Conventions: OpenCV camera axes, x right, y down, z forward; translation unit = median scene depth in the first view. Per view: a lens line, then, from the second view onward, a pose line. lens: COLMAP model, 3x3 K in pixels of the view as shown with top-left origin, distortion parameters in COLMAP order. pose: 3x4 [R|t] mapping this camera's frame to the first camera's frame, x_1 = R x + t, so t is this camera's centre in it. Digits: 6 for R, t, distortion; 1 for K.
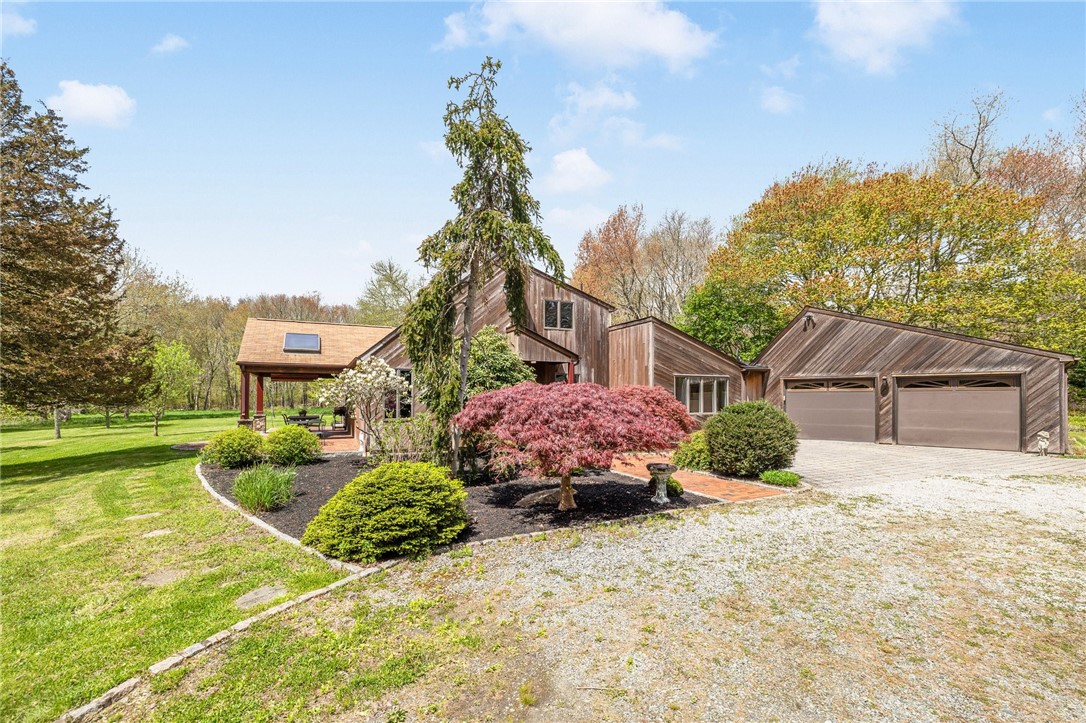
lens RADIAL K [[469.3, 0, 561.8], [0, 469.3, 389.5], [0, 0, 1]] dist [-0.001645, 0.000026]
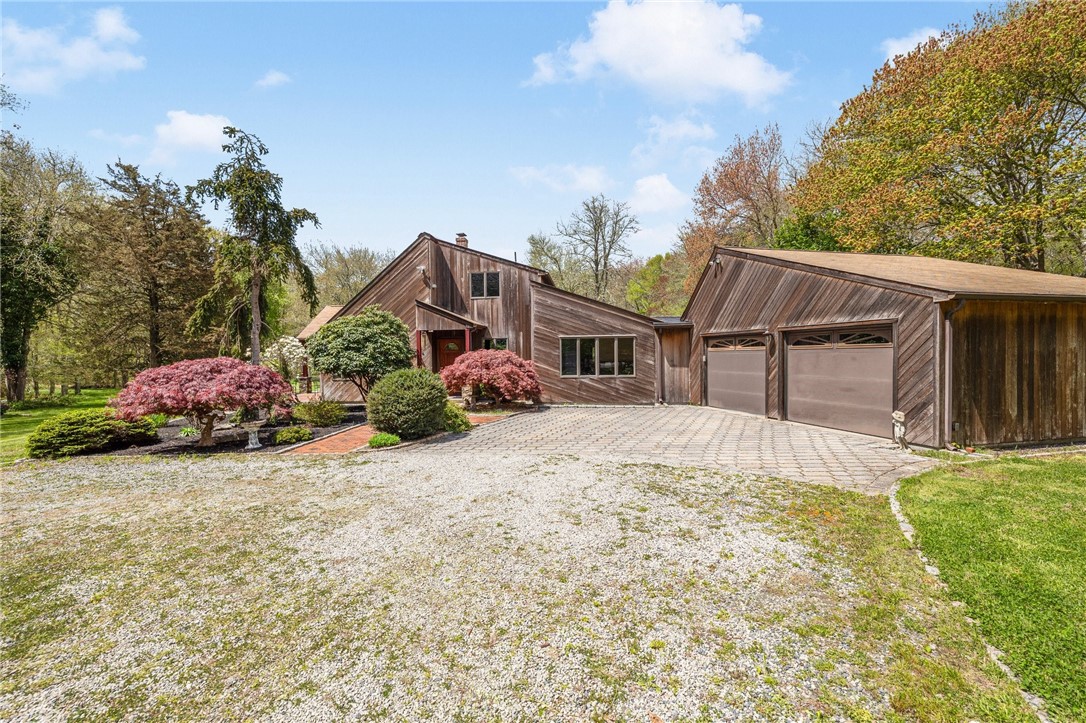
lens RADIAL K [[469.3, 0, 541.3], [0, 469.3, 360.0], [0, 0, 1]] dist [-0.001645, 0.000026]
pose [[0.851676, -0.009014, -0.523991, 0.741774], [0.026437, 0.999318, 0.025779, -0.009659], [0.523402, -0.035808, 0.851333, 0.143156]]
